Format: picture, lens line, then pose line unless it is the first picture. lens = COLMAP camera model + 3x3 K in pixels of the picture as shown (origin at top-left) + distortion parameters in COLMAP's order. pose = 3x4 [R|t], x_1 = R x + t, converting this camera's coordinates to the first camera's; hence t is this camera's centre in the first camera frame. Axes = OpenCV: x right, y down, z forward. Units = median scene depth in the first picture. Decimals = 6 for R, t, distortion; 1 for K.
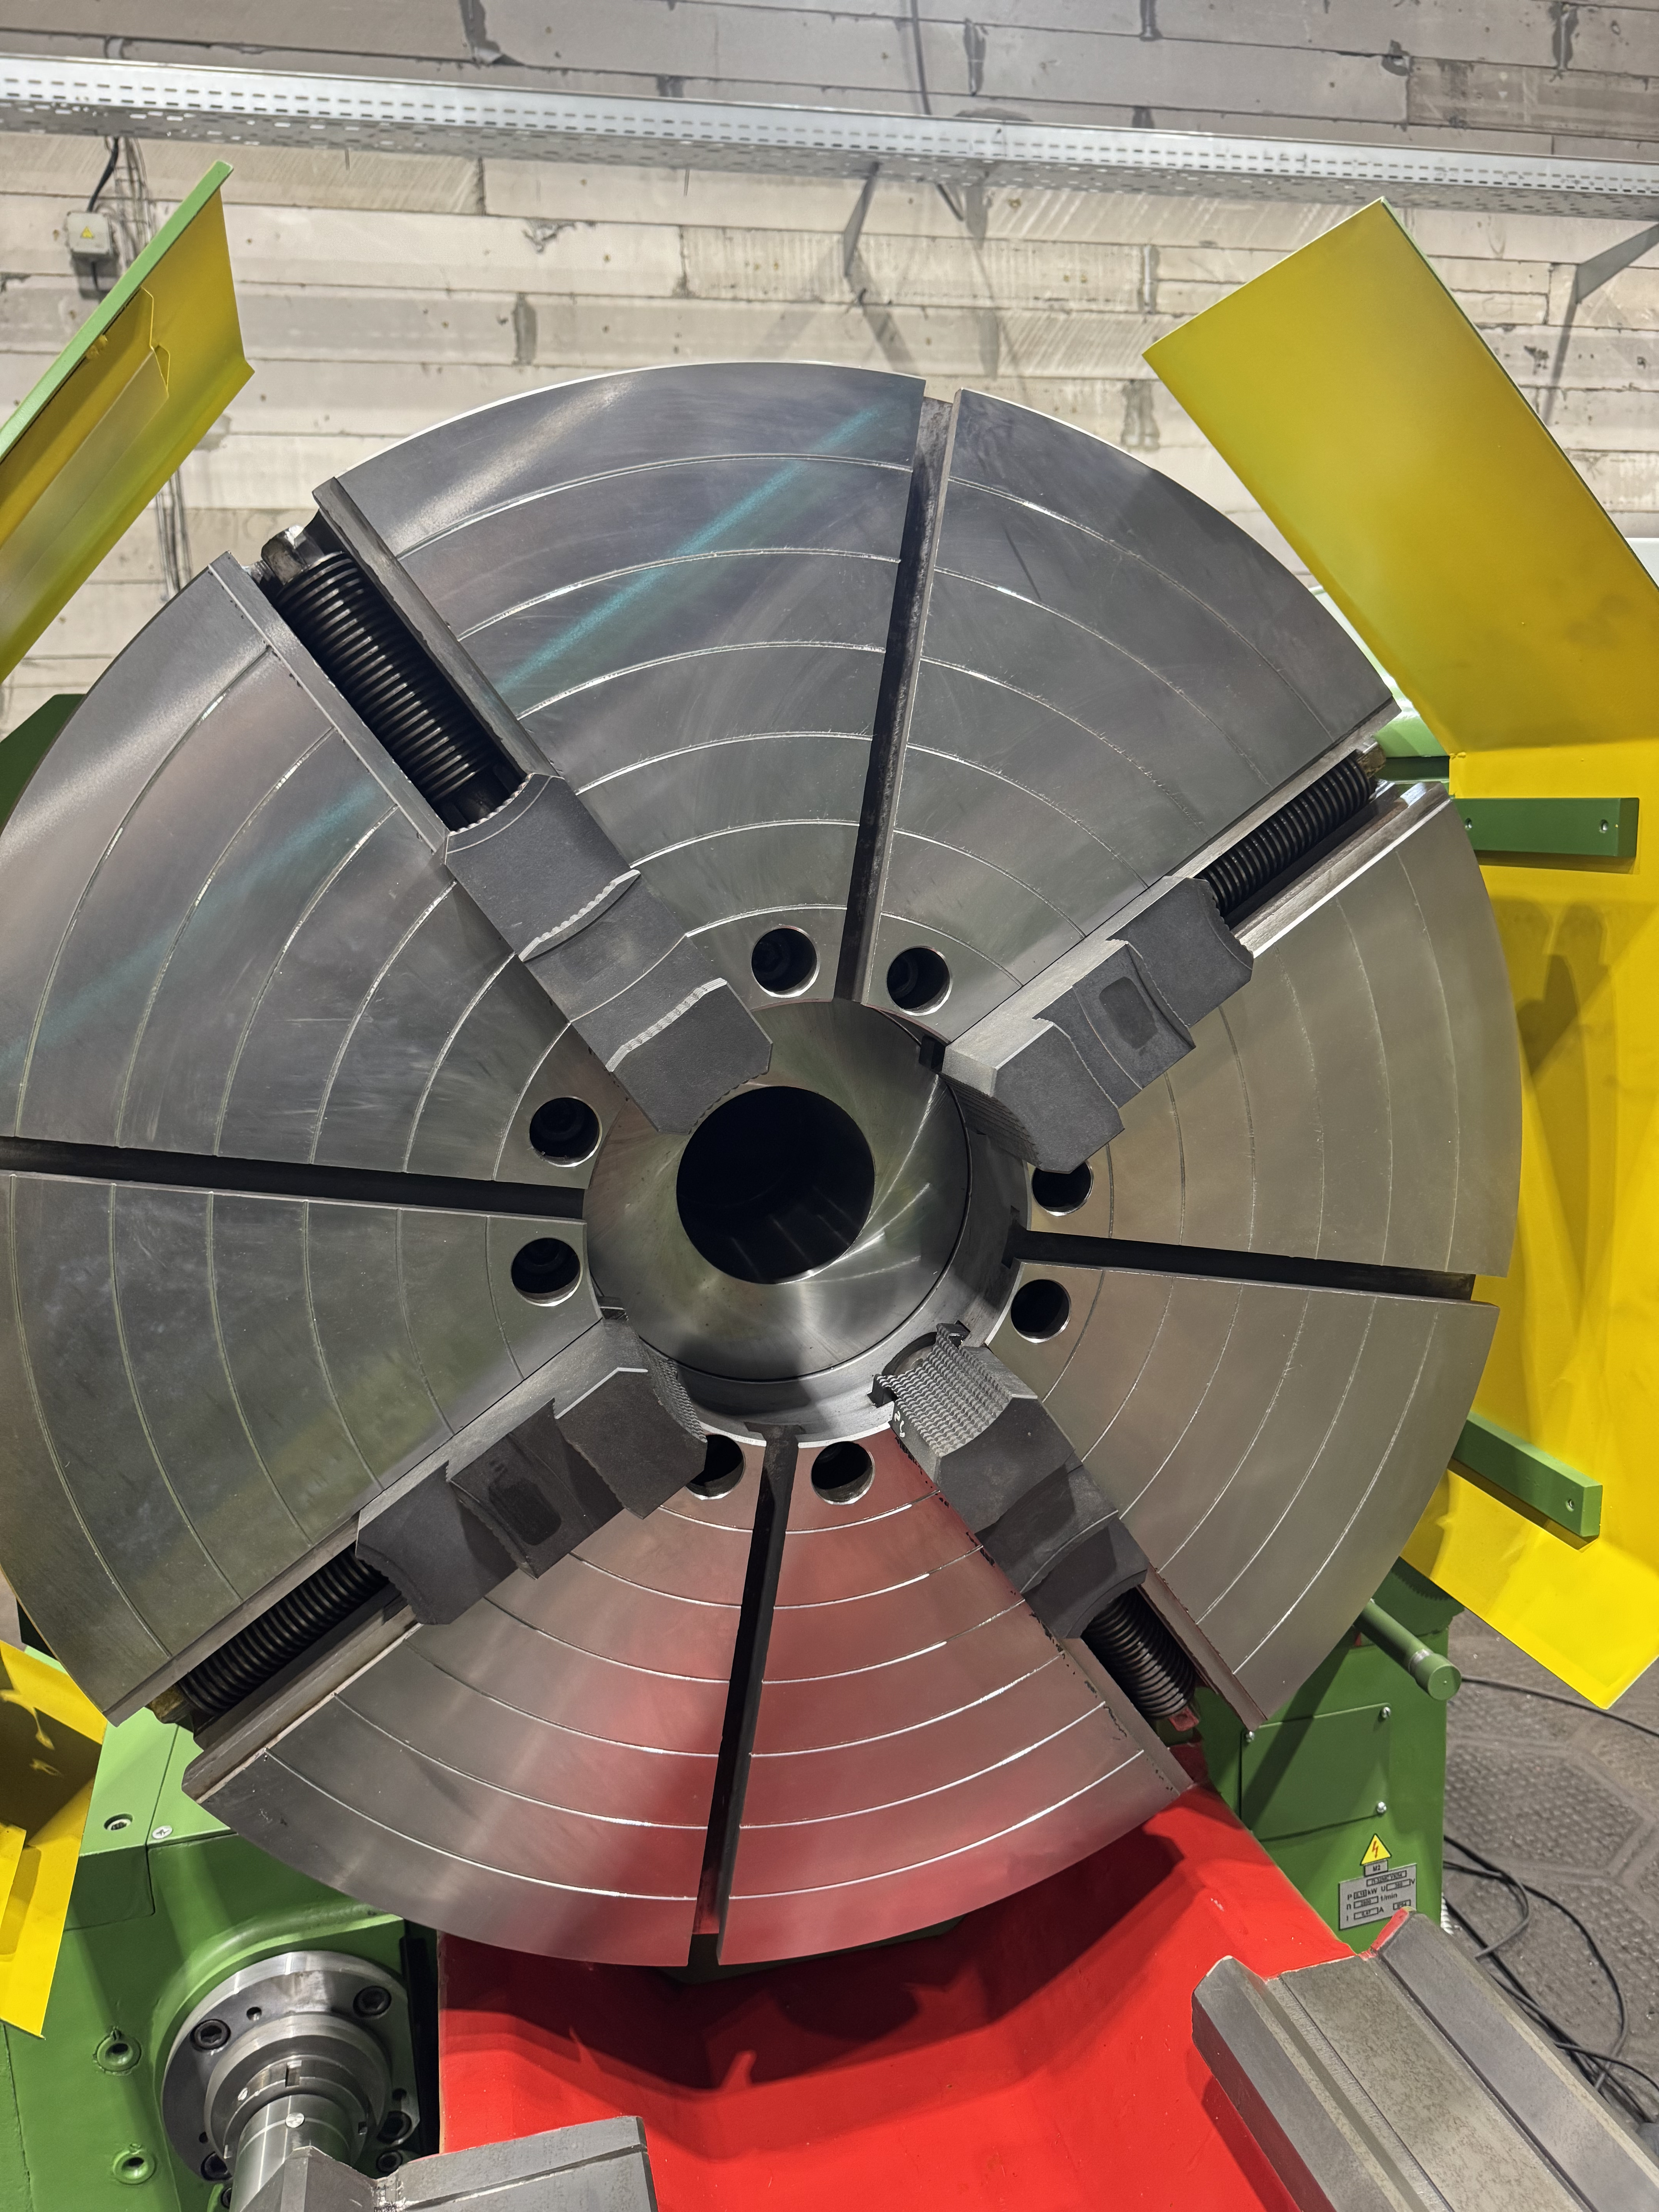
lens RADIAL K [[1582.0, 0, 840.1], [0, 1582.0, 1146.1], [0, 0, 1]] dist [0.000299, -0.005215]
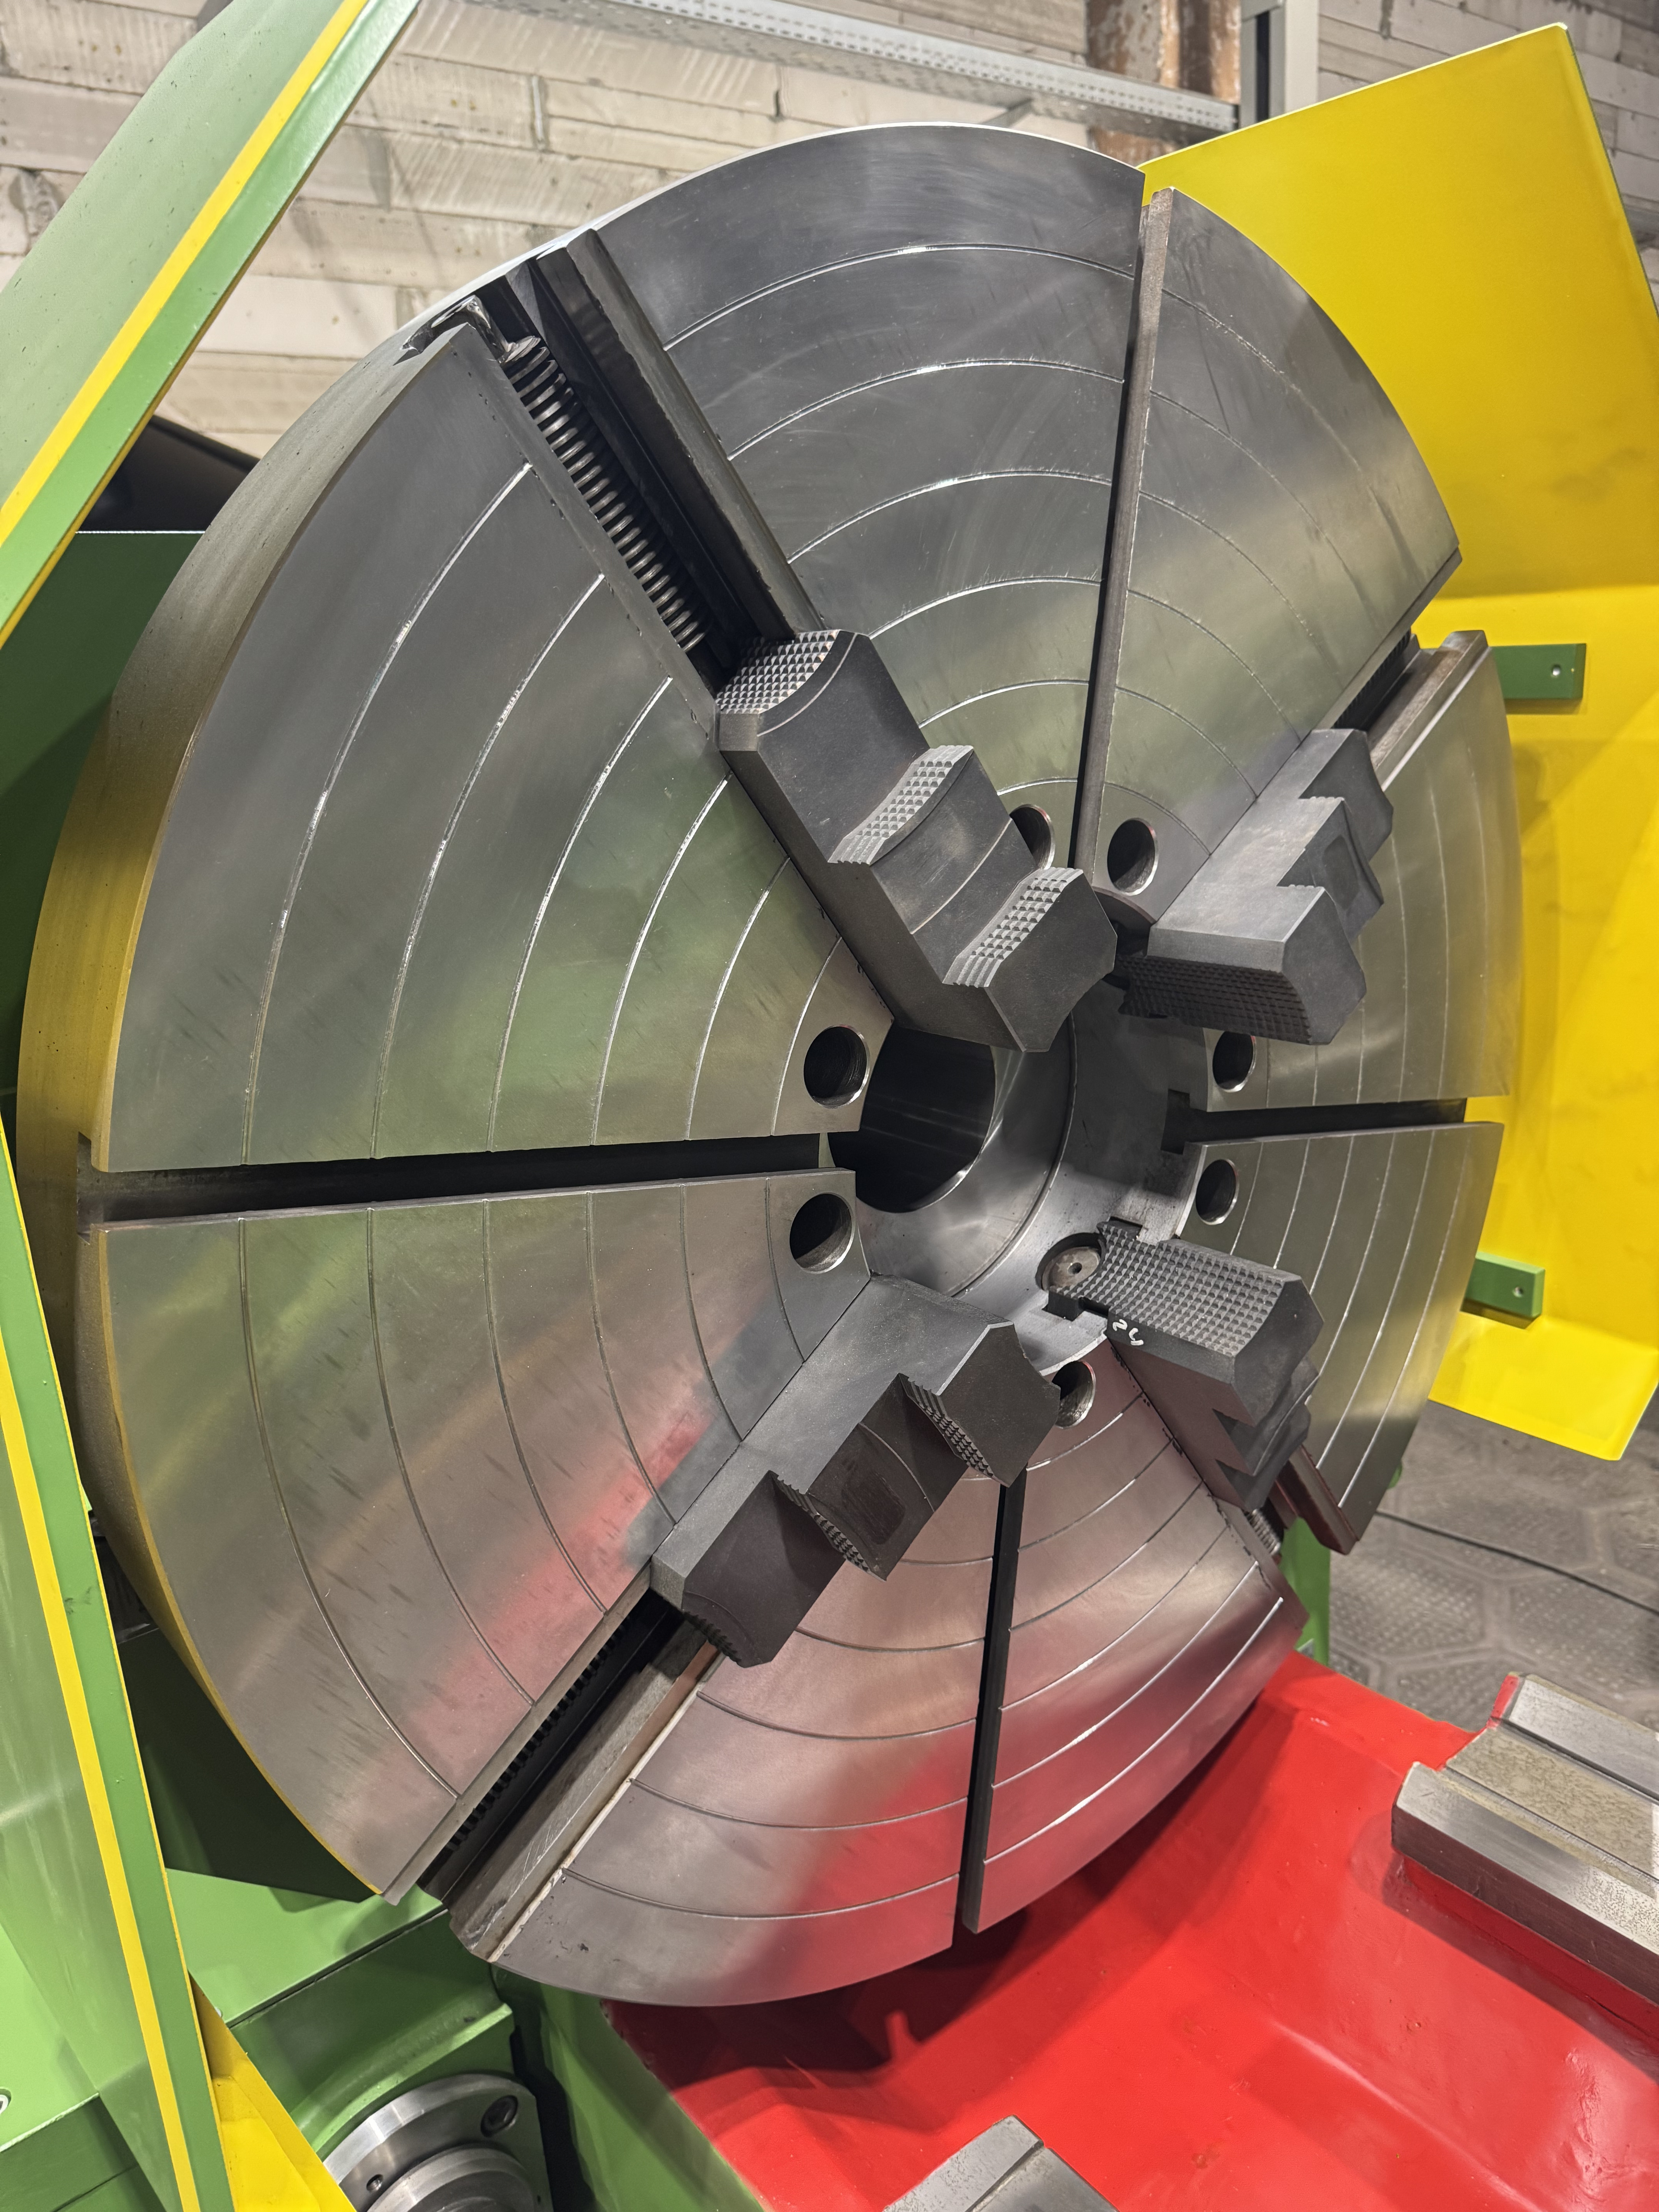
lens RADIAL K [[1582.0, 0, 840.1], [0, 1582.0, 1146.1], [0, 0, 1]] dist [0.000299, -0.005215]
pose [[0.908383, -0.144647, 0.392324, -0.102251], [0.116676, 0.988677, 0.094368, -0.009225], [-0.401532, -0.039947, 0.914974, 0.044421]]
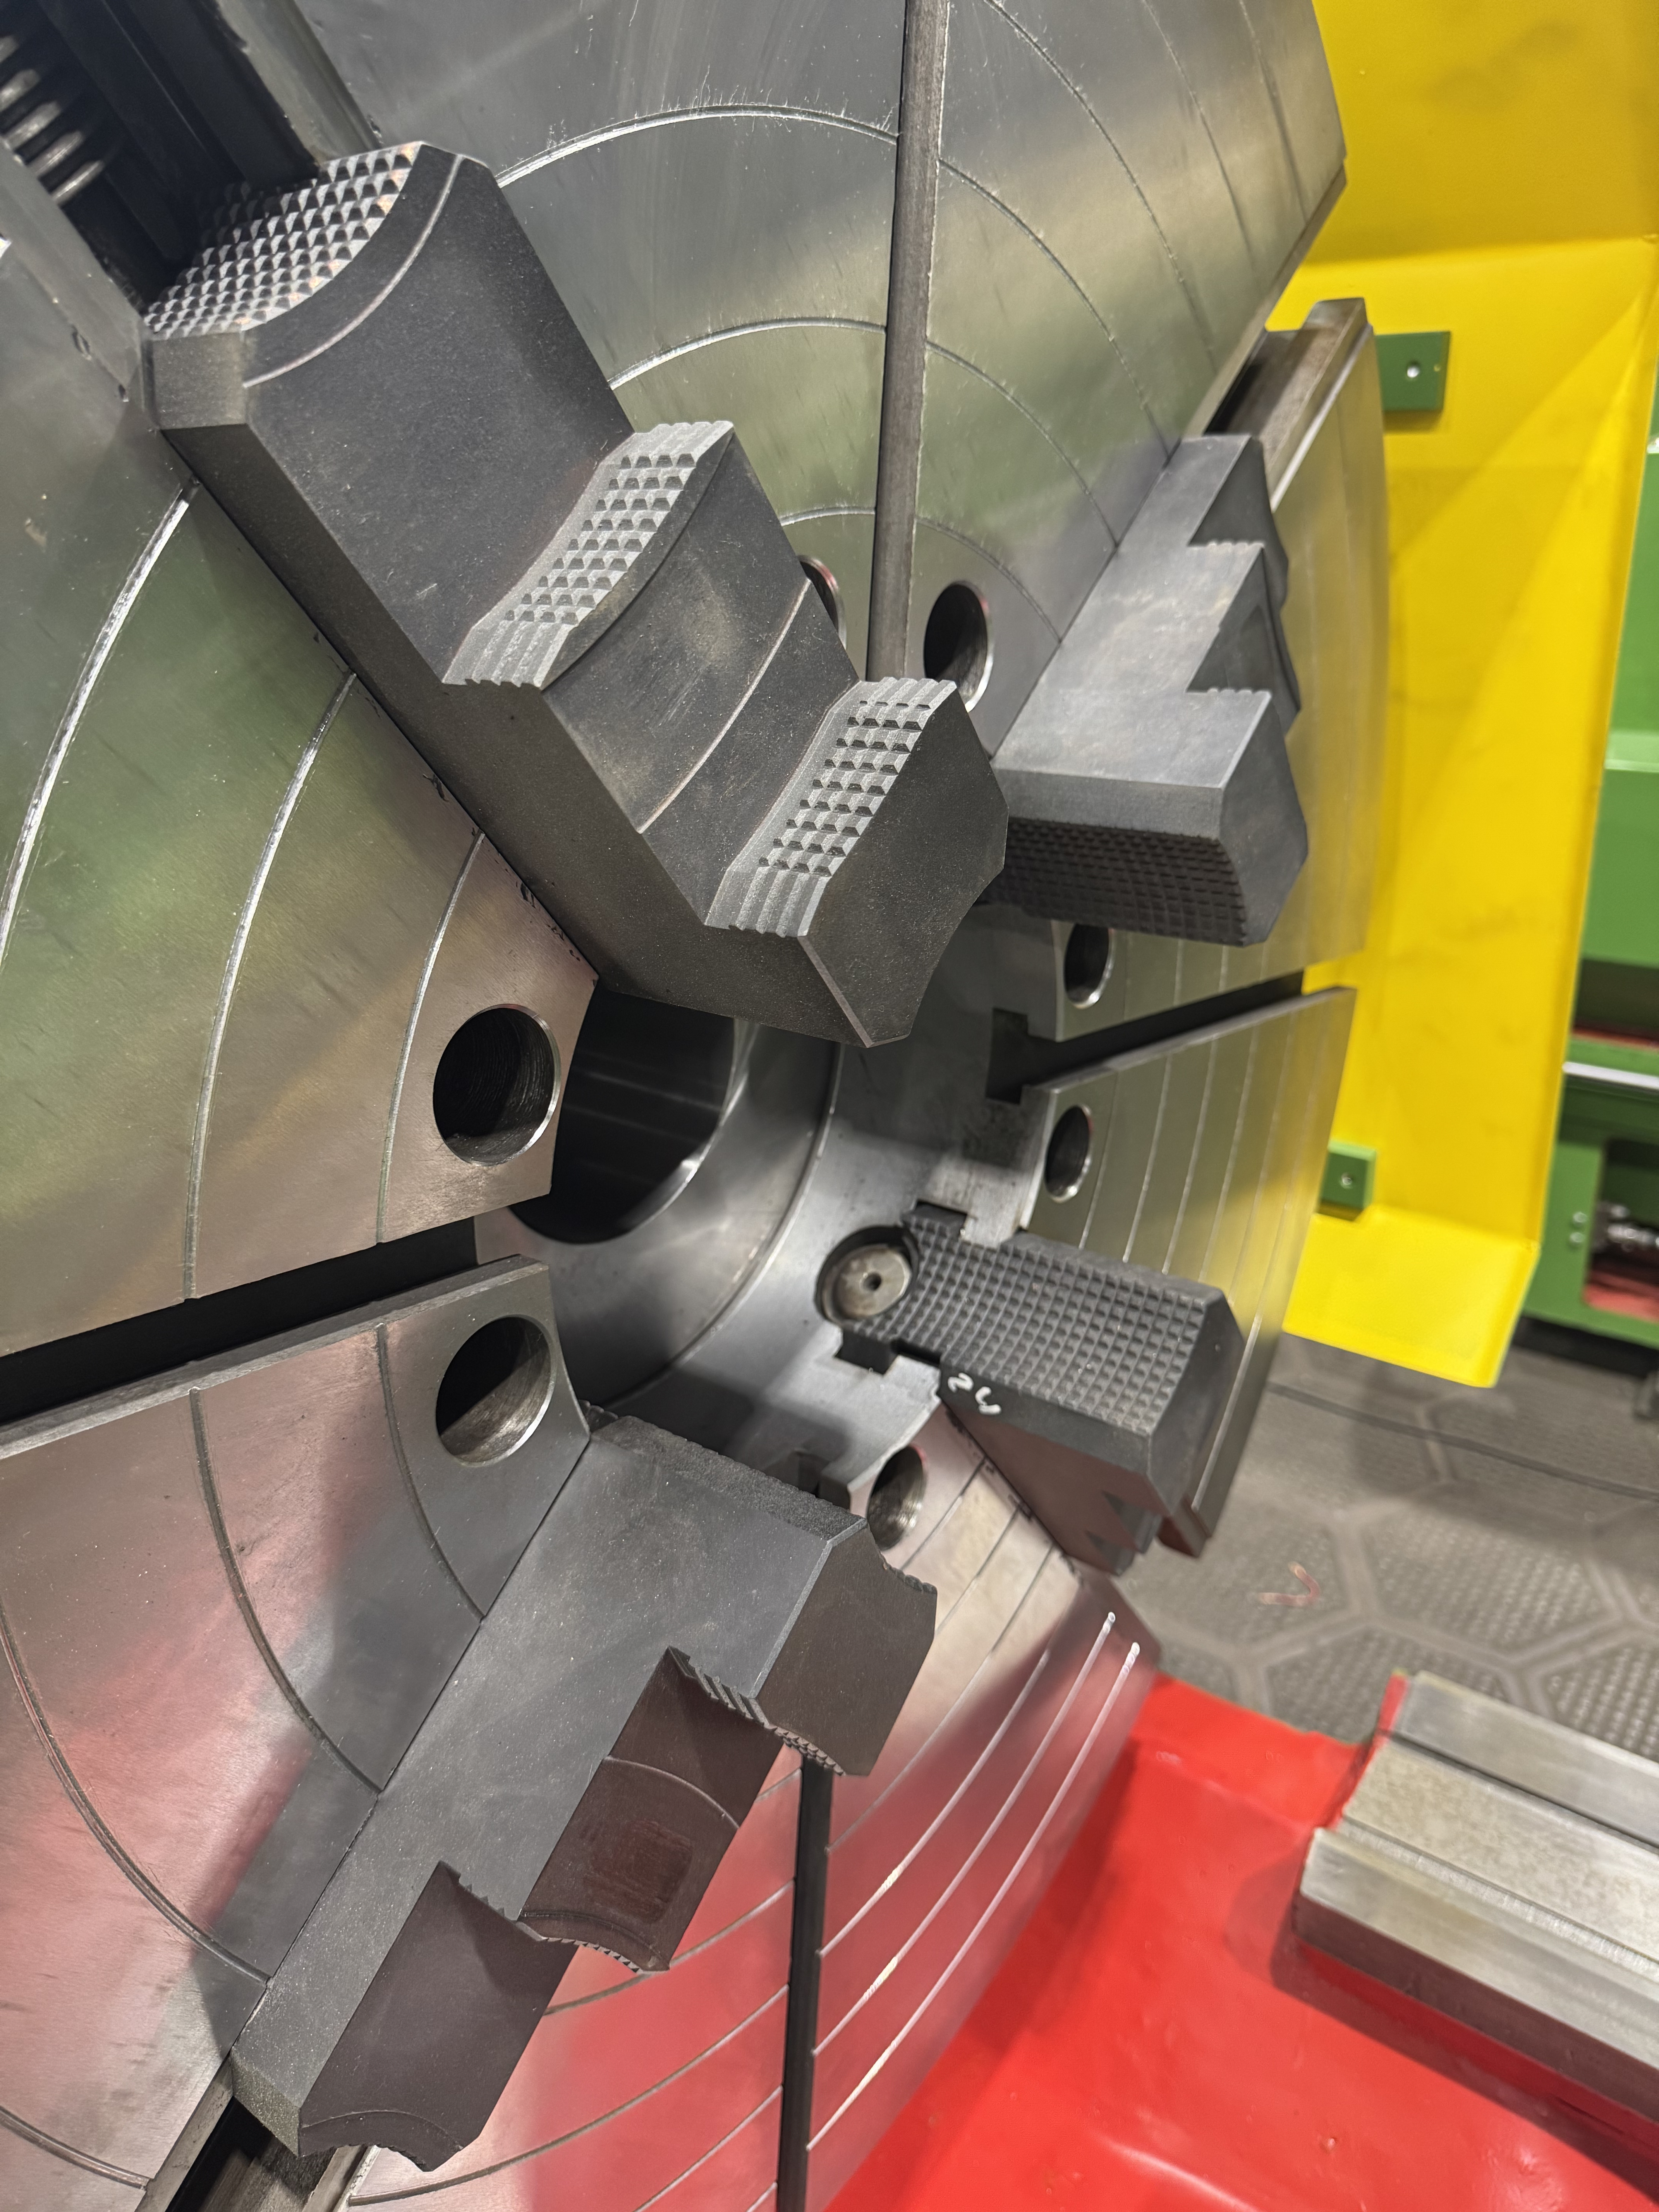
lens RADIAL K [[1582.0, 0, 840.1], [0, 1582.0, 1146.1], [0, 0, 1]] dist [0.000299, -0.005215]
pose [[0.780871, -0.275628, 0.560597, -0.069979], [0.156777, 0.955145, 0.251237, -0.017473], [-0.604699, -0.108295, 0.789057, 0.119050]]
